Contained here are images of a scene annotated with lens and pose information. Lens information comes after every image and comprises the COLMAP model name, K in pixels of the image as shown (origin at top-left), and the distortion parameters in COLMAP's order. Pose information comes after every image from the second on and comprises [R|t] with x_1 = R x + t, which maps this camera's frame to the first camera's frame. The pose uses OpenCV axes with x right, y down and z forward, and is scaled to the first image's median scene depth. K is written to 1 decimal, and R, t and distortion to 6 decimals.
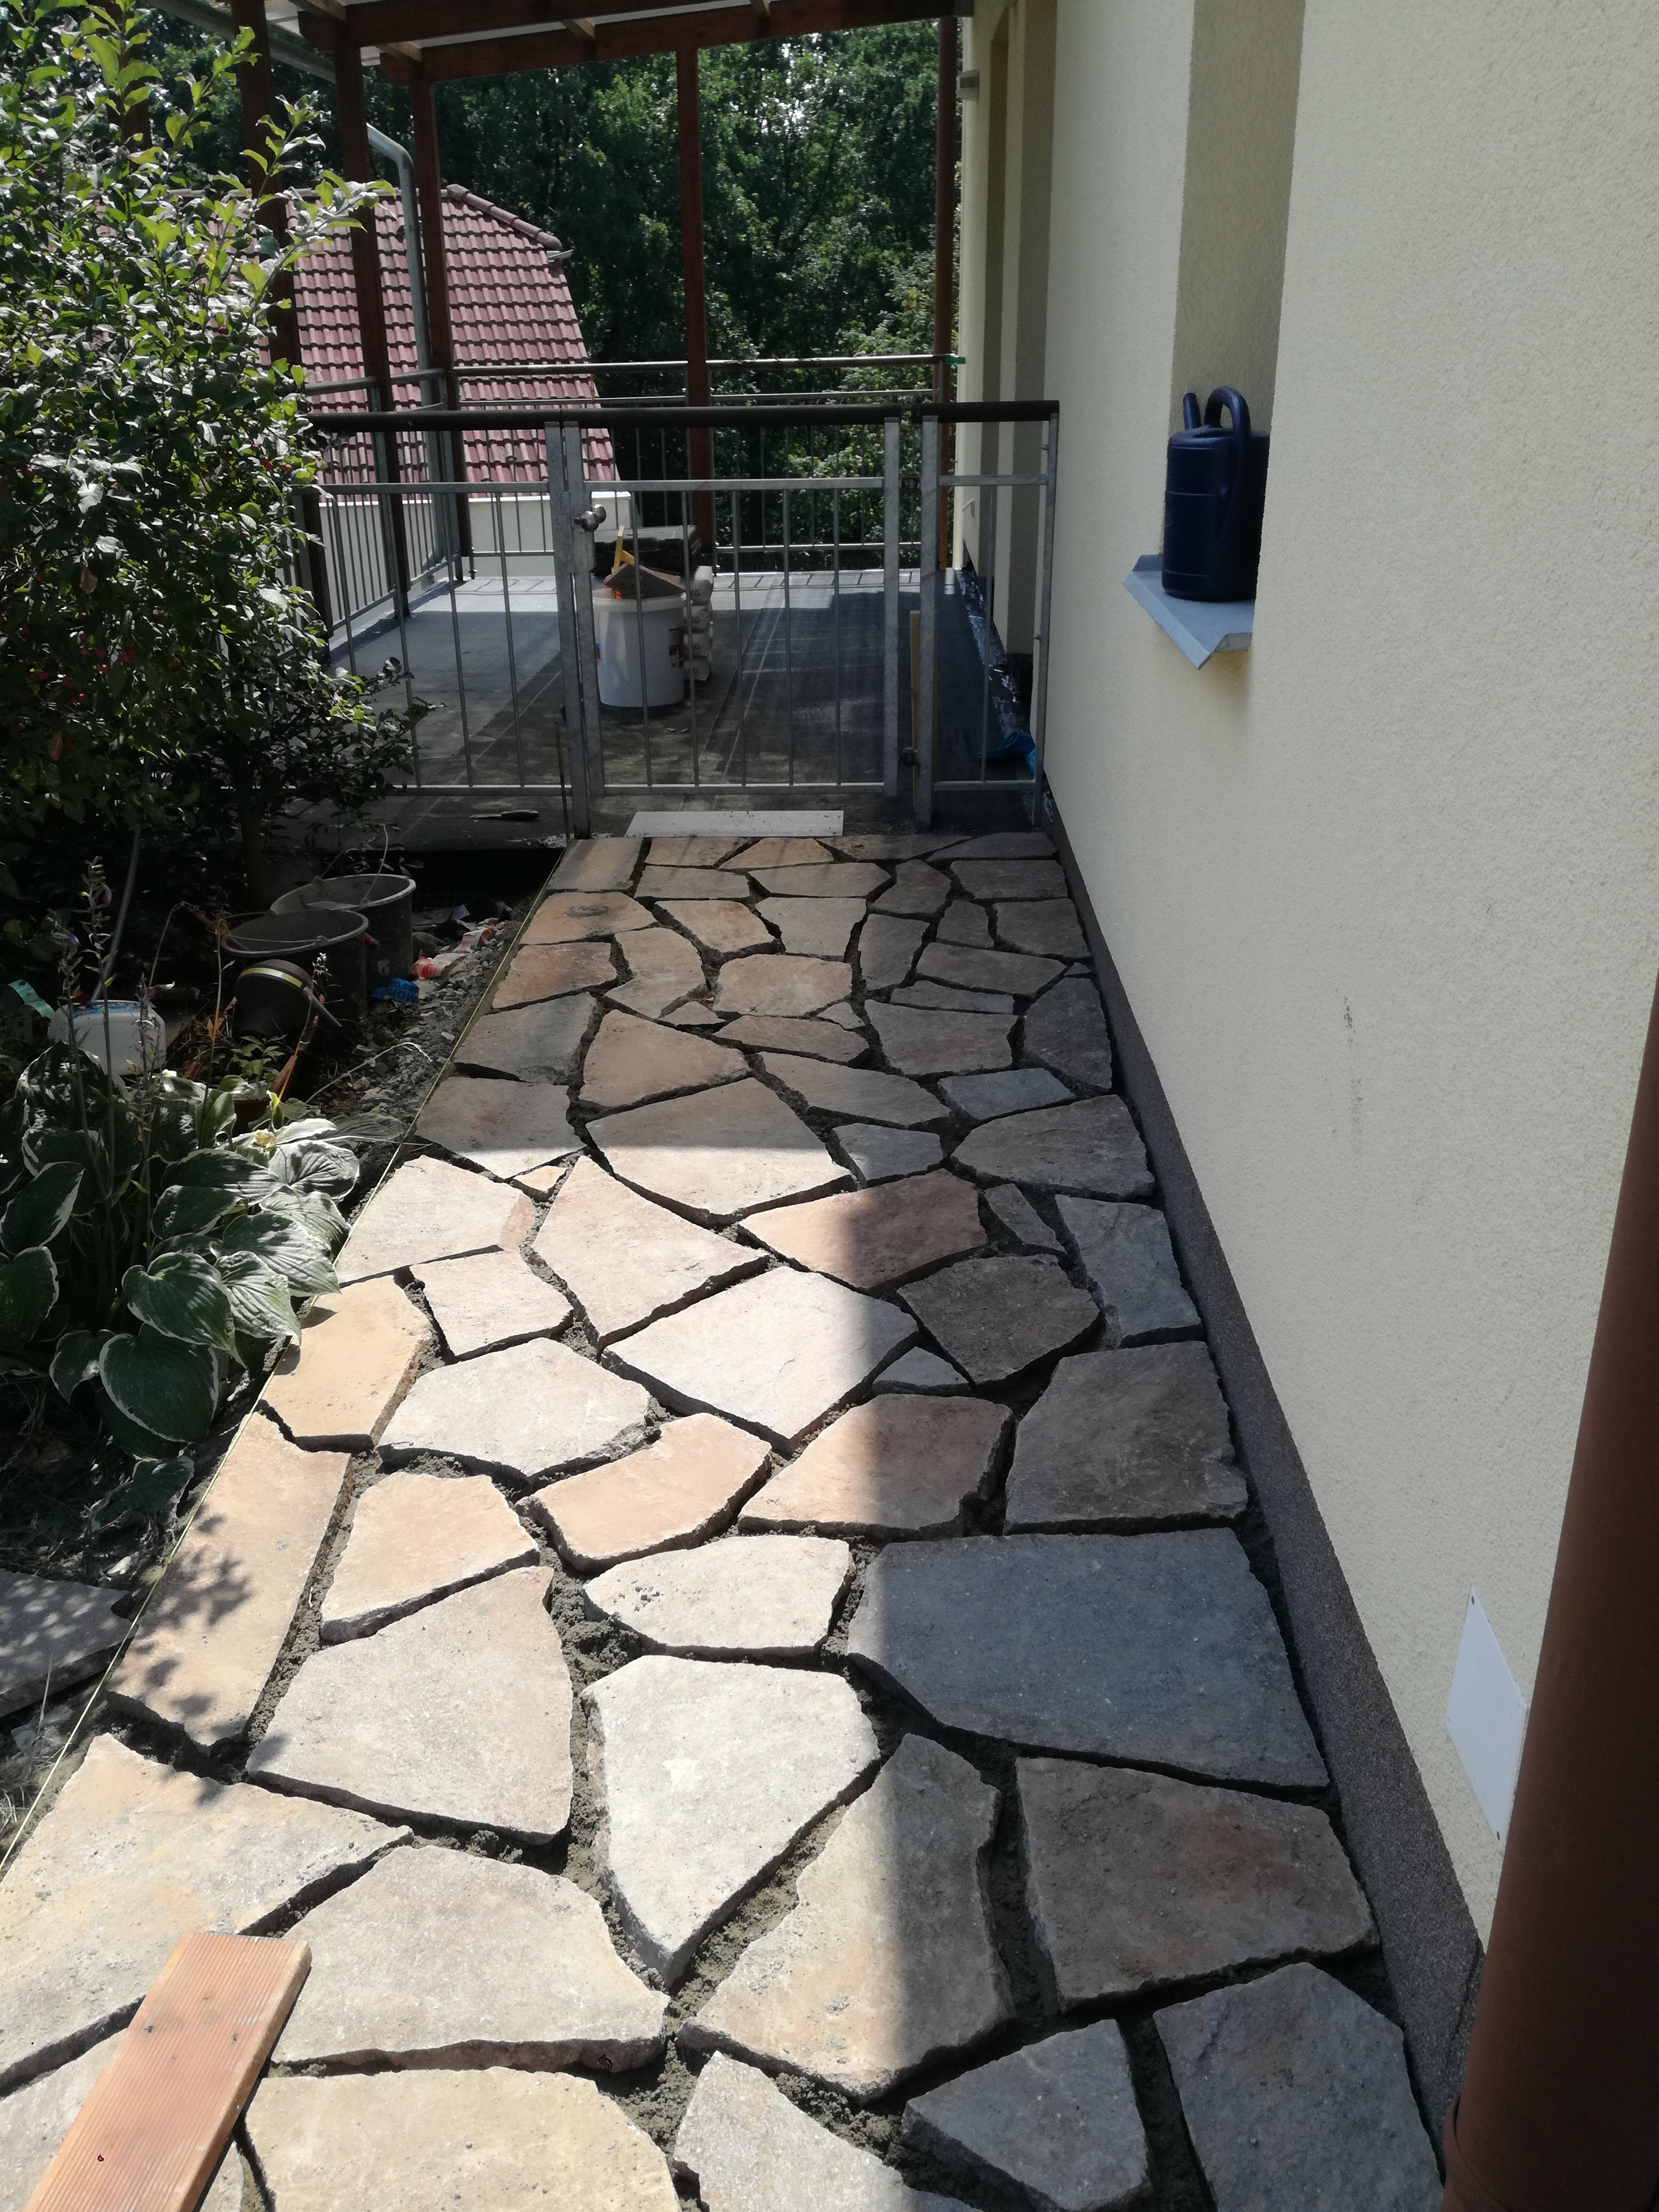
lens RADIAL K [[1834.0, 0, 826.4], [0, 1834.0, 1107.0], [0, 0, 1]] dist [0.079611, -0.131696]
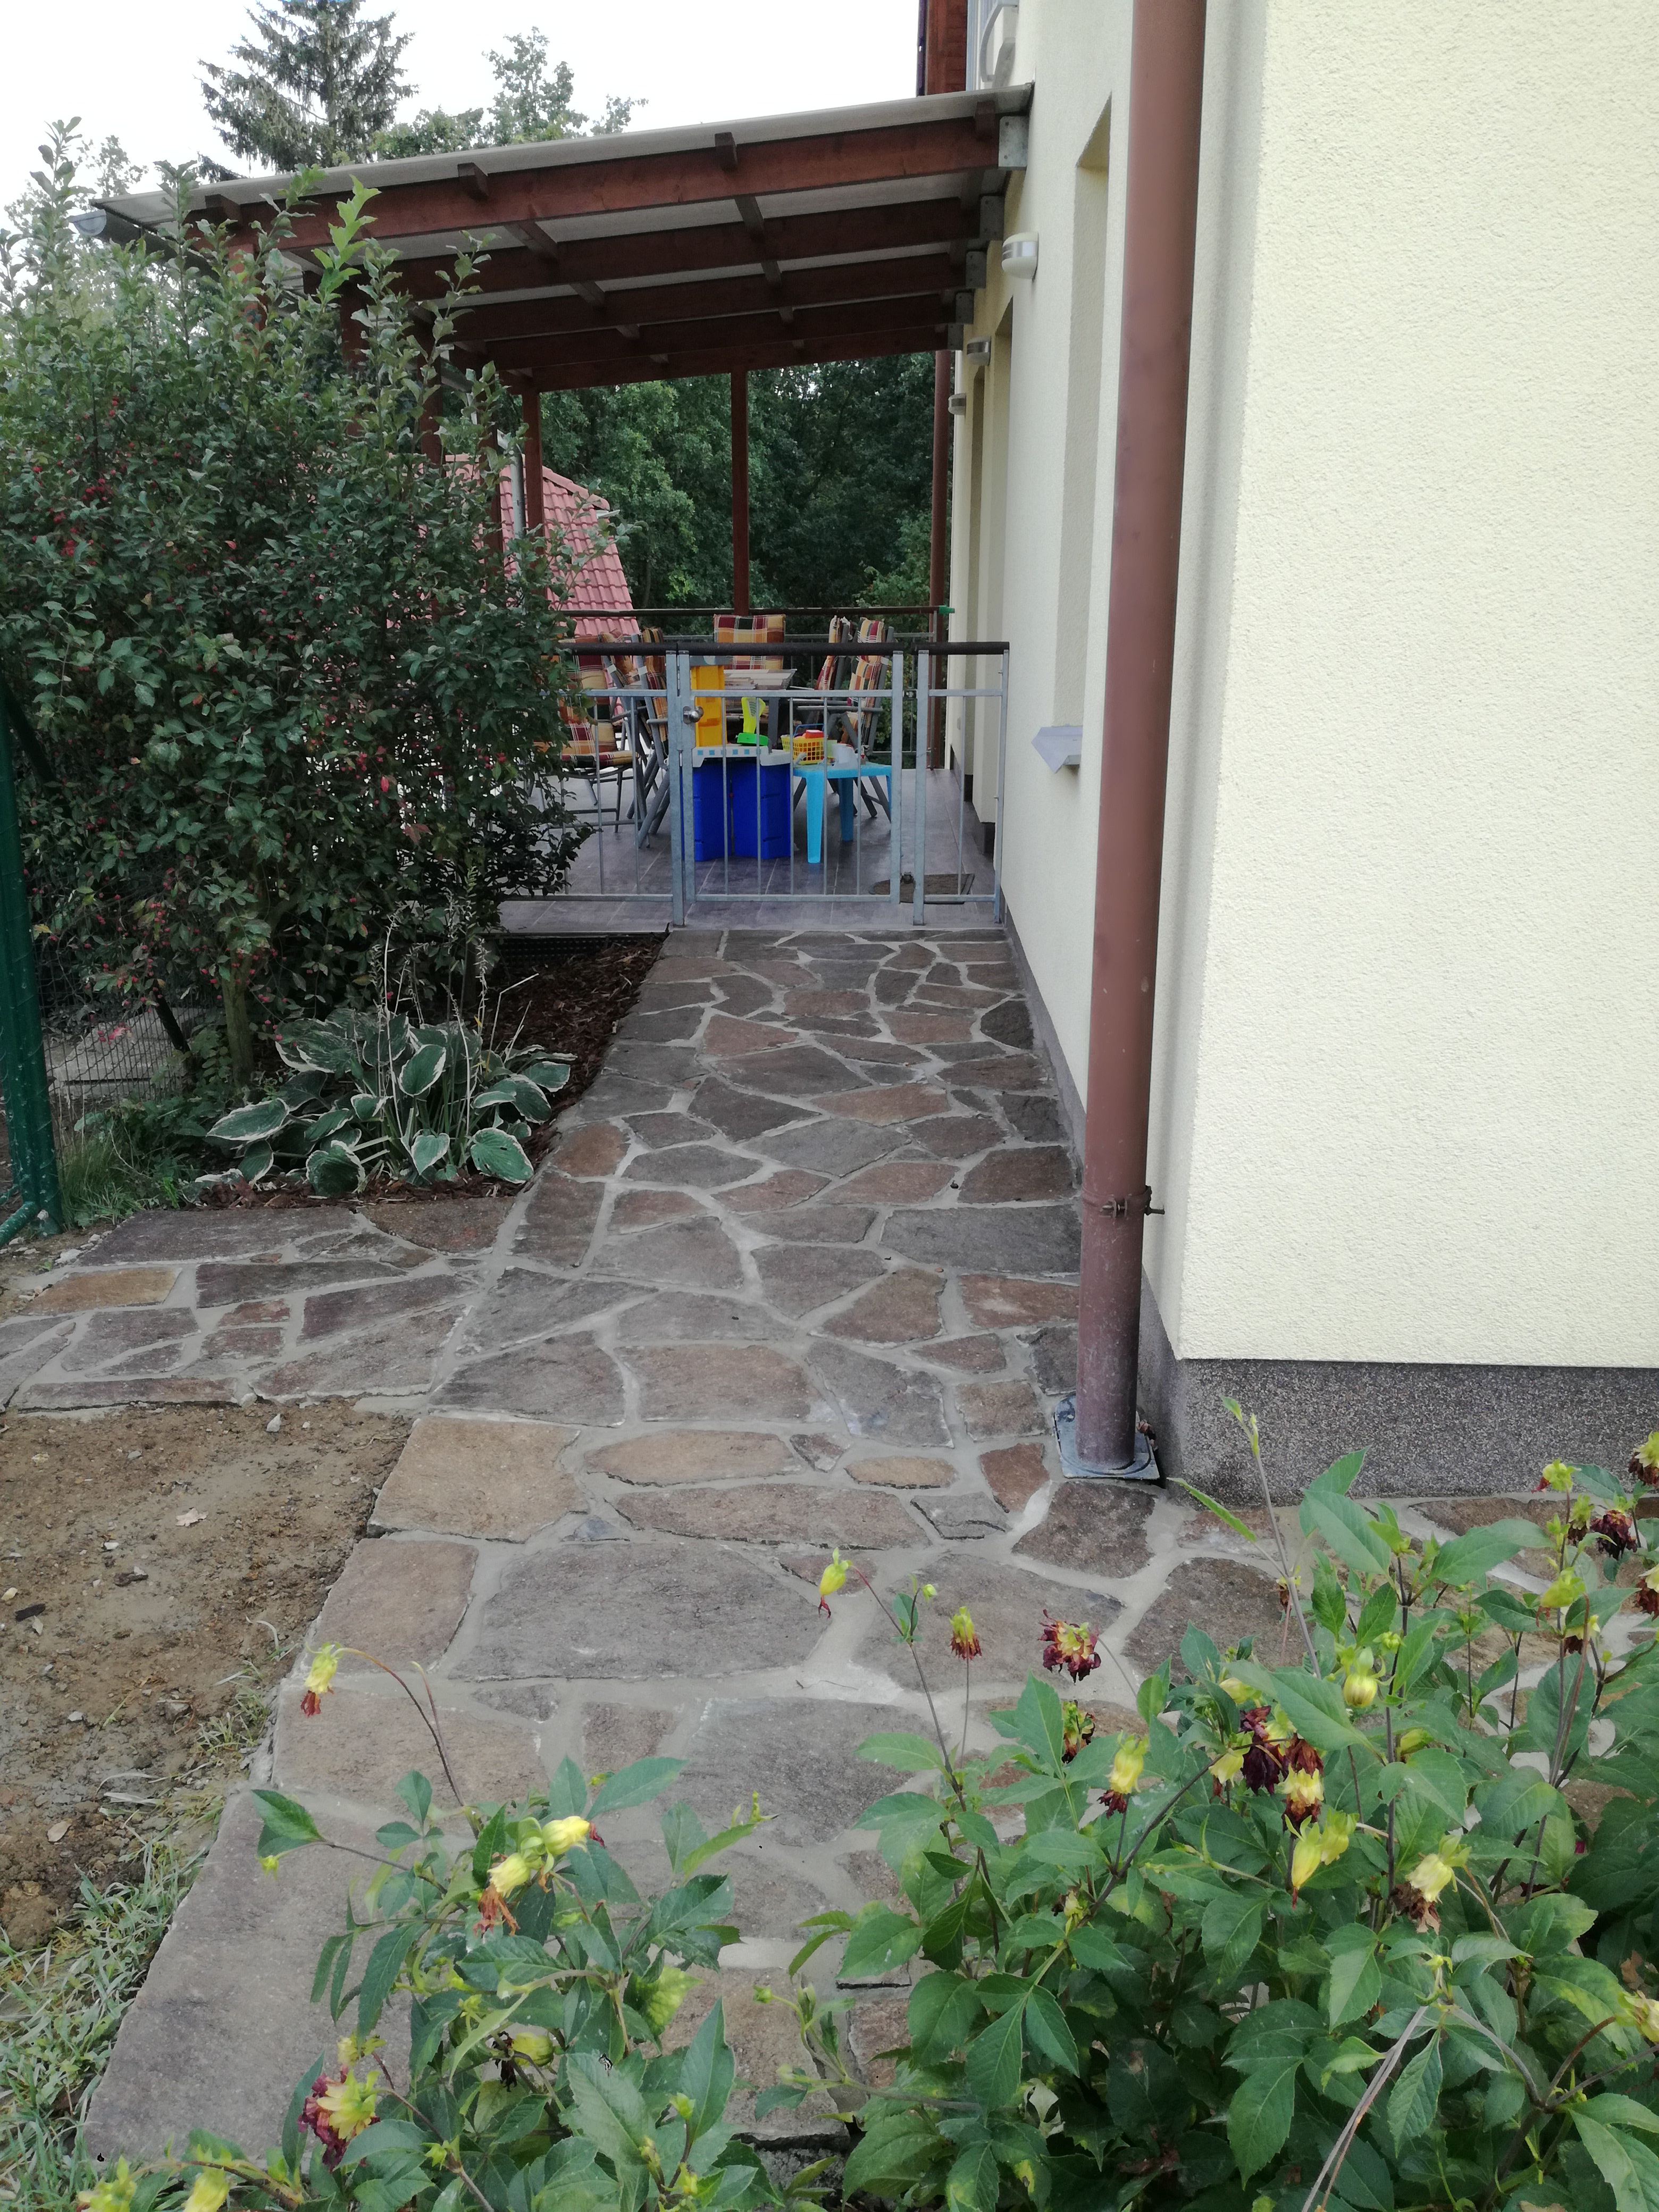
lens RADIAL K [[1834.0, 0, 834.4], [0, 1834.0, 1104.7], [0, 0, 1]] dist [0.079611, -0.131696]
pose [[0.999833, 0.017053, 0.006549, -0.013715], [-0.016178, 0.993107, -0.116086, 0.112624], [-0.008484, 0.115961, 0.993218, -0.298198]]
